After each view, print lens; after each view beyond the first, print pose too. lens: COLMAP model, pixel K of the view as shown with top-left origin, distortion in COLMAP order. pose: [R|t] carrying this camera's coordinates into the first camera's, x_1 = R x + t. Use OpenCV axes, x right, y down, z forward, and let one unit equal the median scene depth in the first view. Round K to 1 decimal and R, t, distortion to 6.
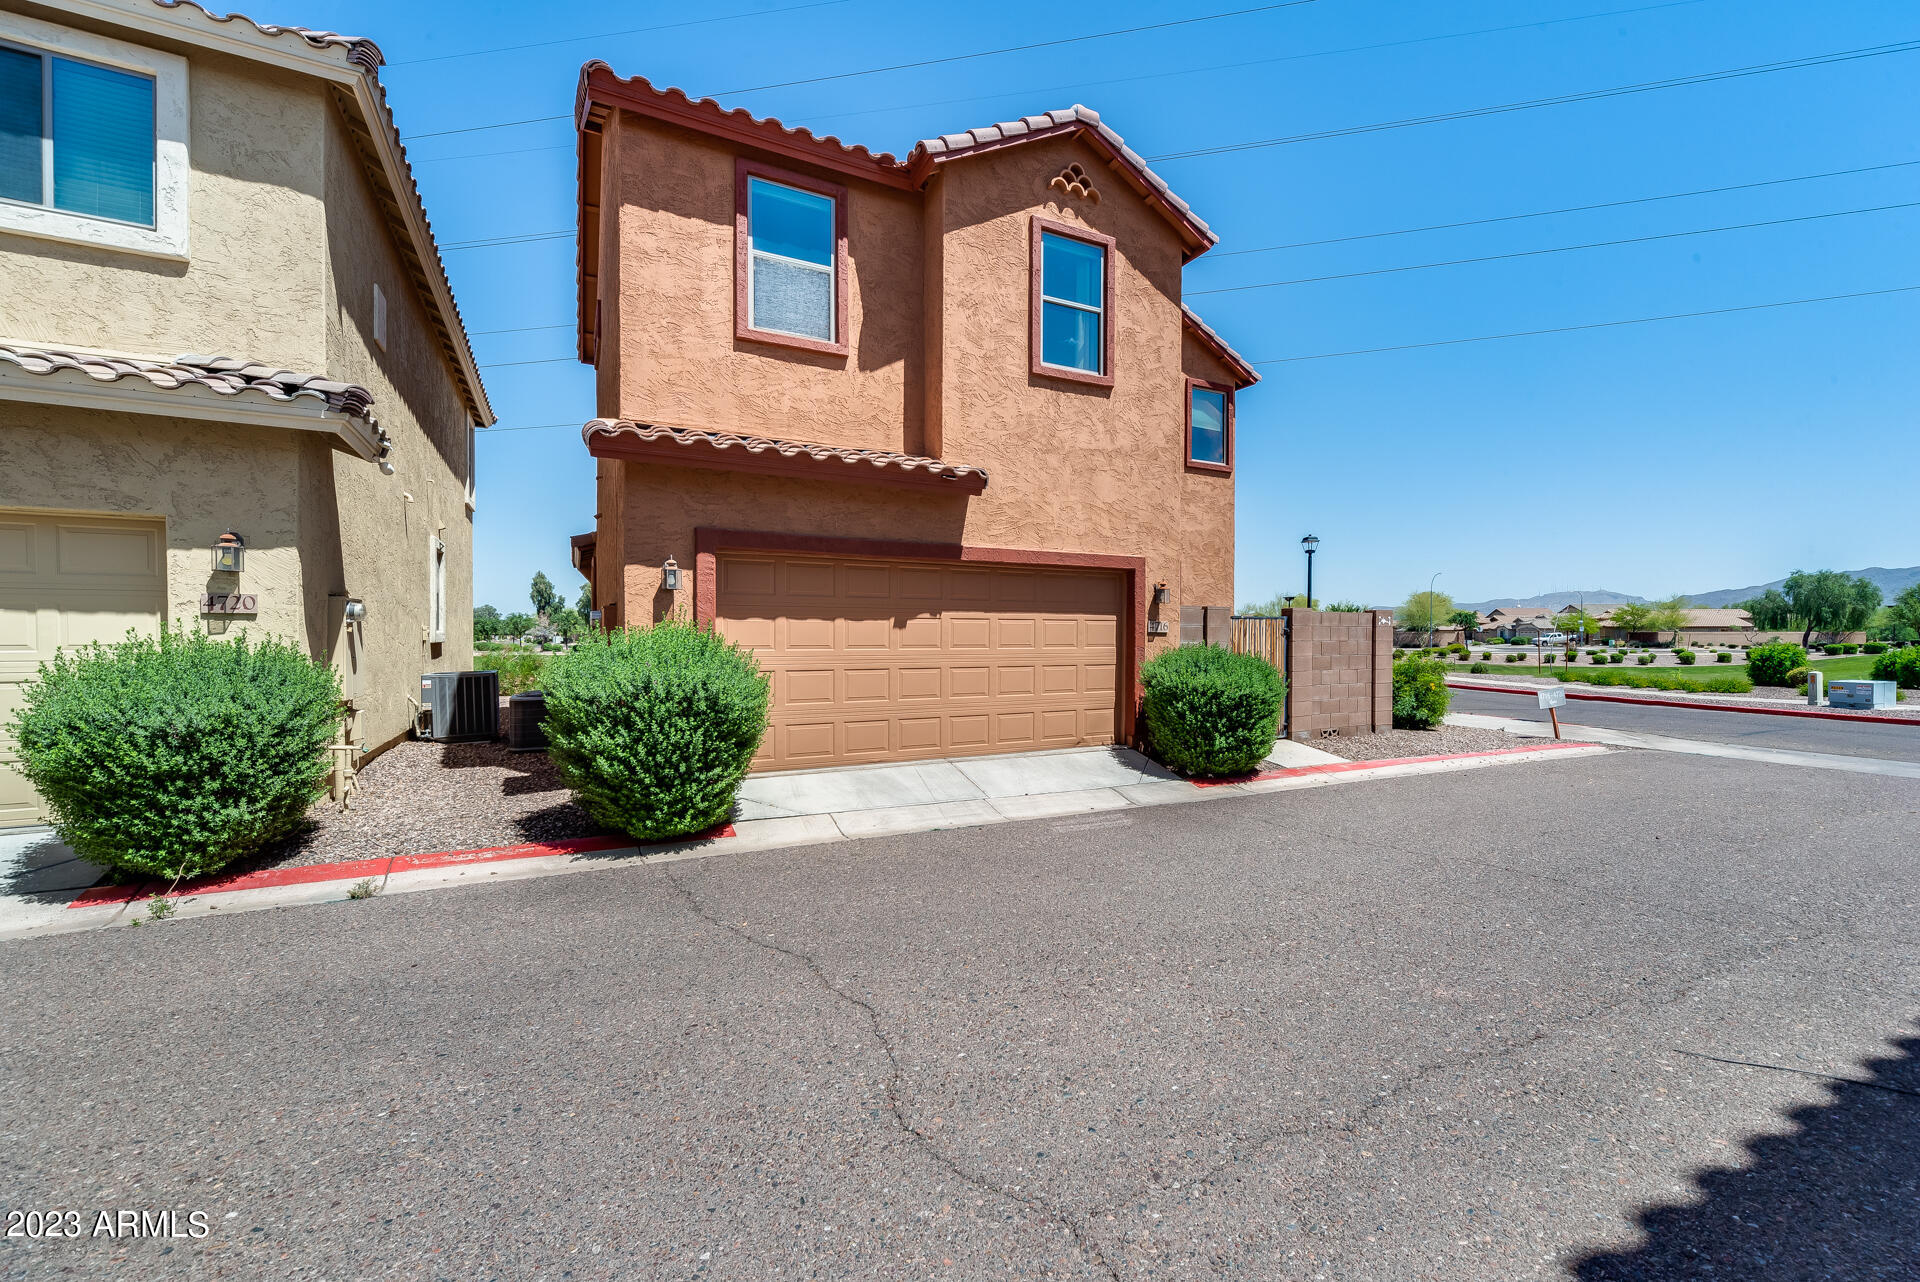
lens RADIAL K [[885.2, 0, 960.0], [0, 885.2, 641.0], [0, 0, 1]] dist [0.001182, 0.000031]
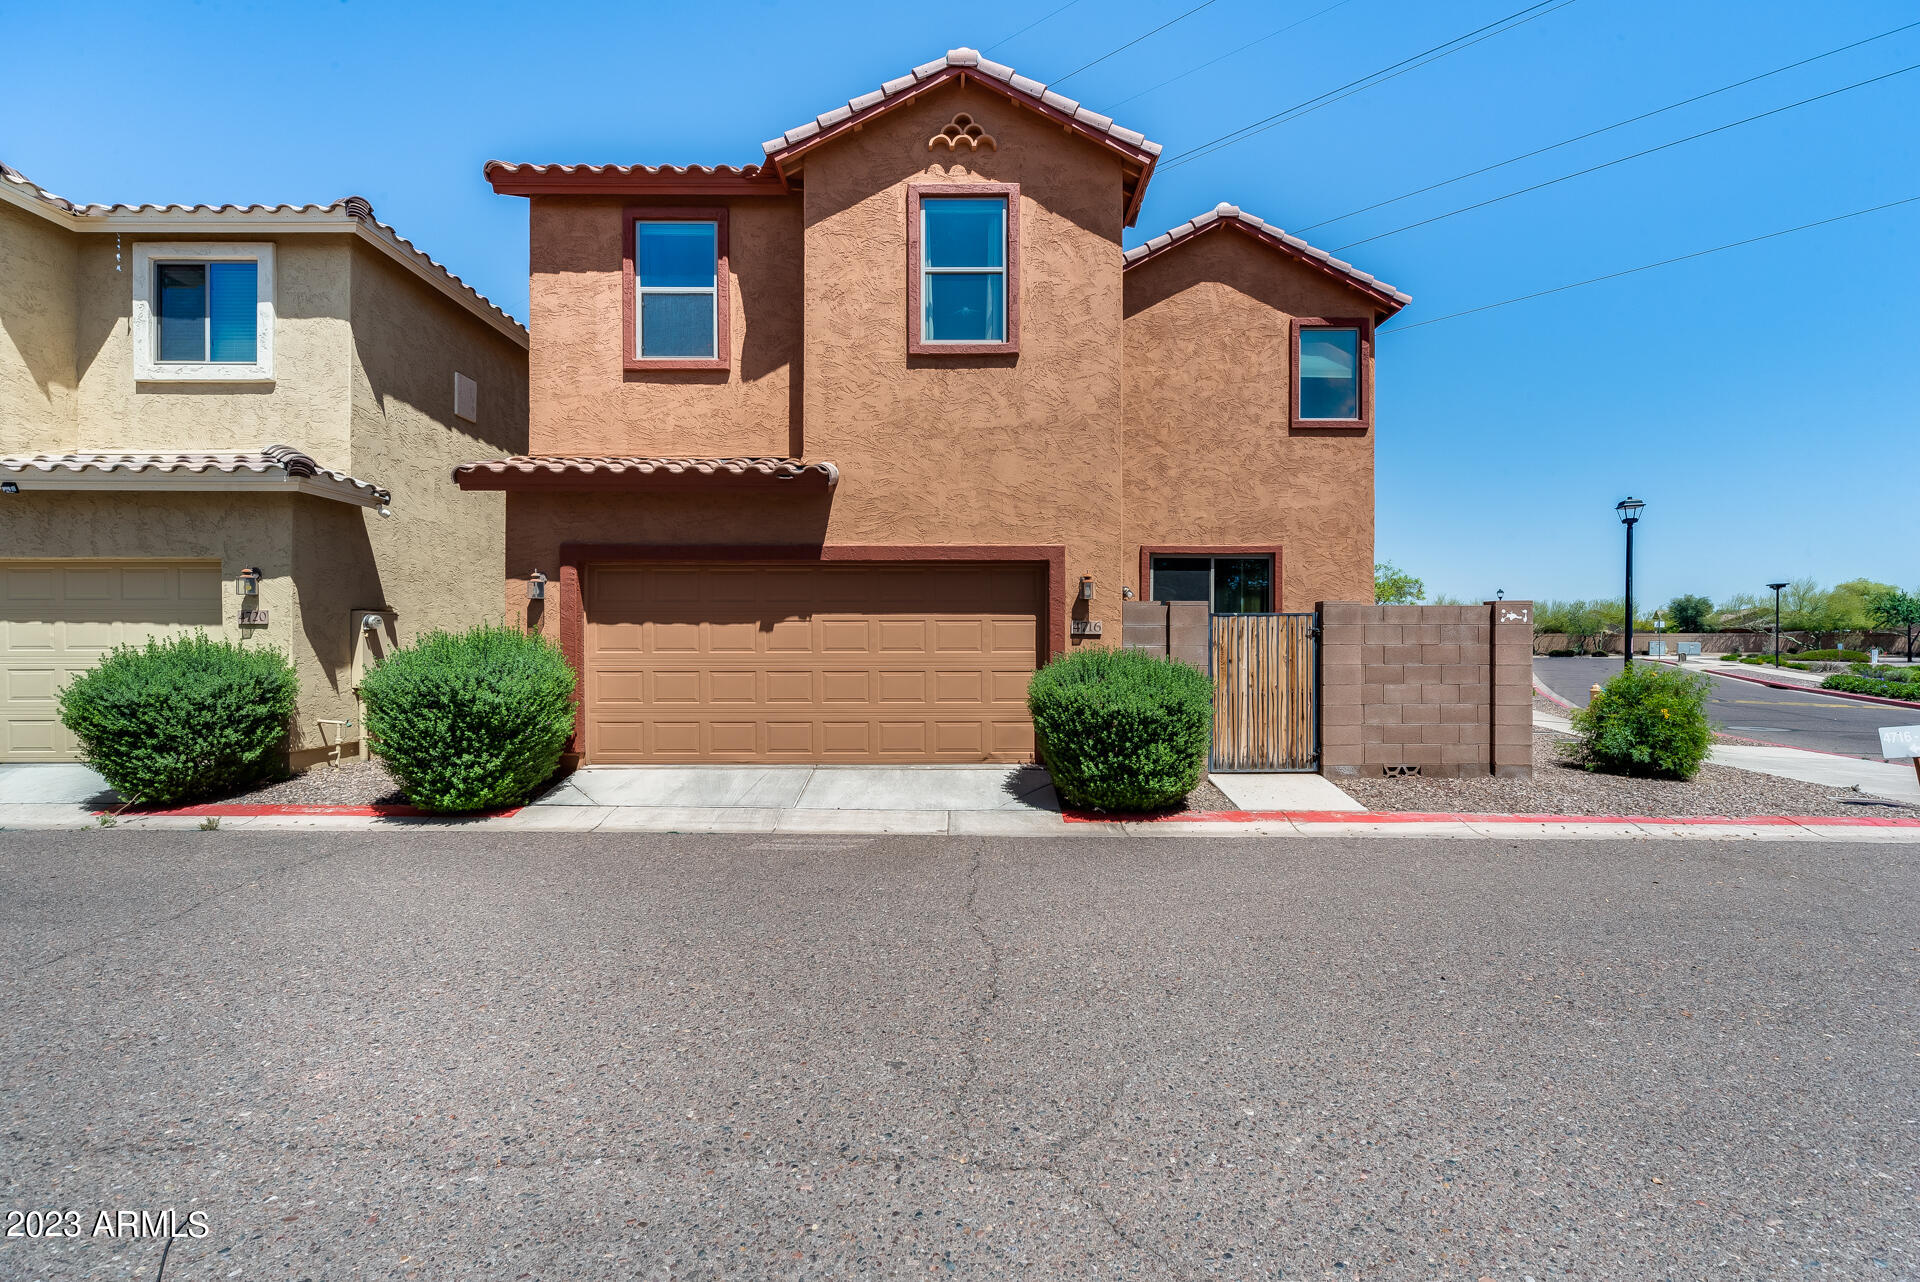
lens RADIAL K [[871.9, 0, 970.5], [0, 871.9, 638.0], [0, 0, 1]] dist [-0.001702, 0.000090]
pose [[0.863544, -0.003356, -0.504262, 0.610113], [-0.001148, 0.999962, -0.008621, 0.001467], [0.504272, 0.008023, 0.863508, 0.254885]]
